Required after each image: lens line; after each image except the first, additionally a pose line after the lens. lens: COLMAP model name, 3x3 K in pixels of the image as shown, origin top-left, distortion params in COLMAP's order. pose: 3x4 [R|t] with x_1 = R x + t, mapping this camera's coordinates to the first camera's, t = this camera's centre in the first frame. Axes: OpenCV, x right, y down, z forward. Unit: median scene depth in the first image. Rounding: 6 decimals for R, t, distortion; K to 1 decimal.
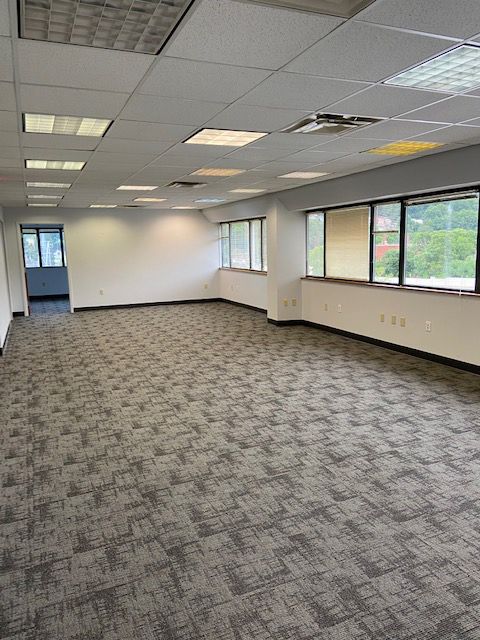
lens RADIAL K [[478.1, 0, 241.8], [0, 478.1, 315.9], [0, 0, 1]] dist [0.151746, -0.183238]
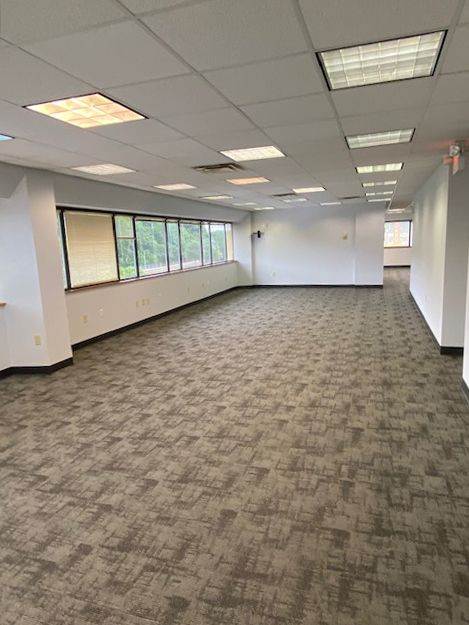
lens RADIAL K [[400.8, 0, 238.5], [0, 400.8, 312.4], [0, 0, 1]] dist [0.076775, -0.000548]
pose [[-0.740541, -0.064417, 0.668917, -0.667571], [0.157949, 0.950826, 0.266426, -0.230492], [-0.653186, 0.302954, -0.693950, 1.653192]]
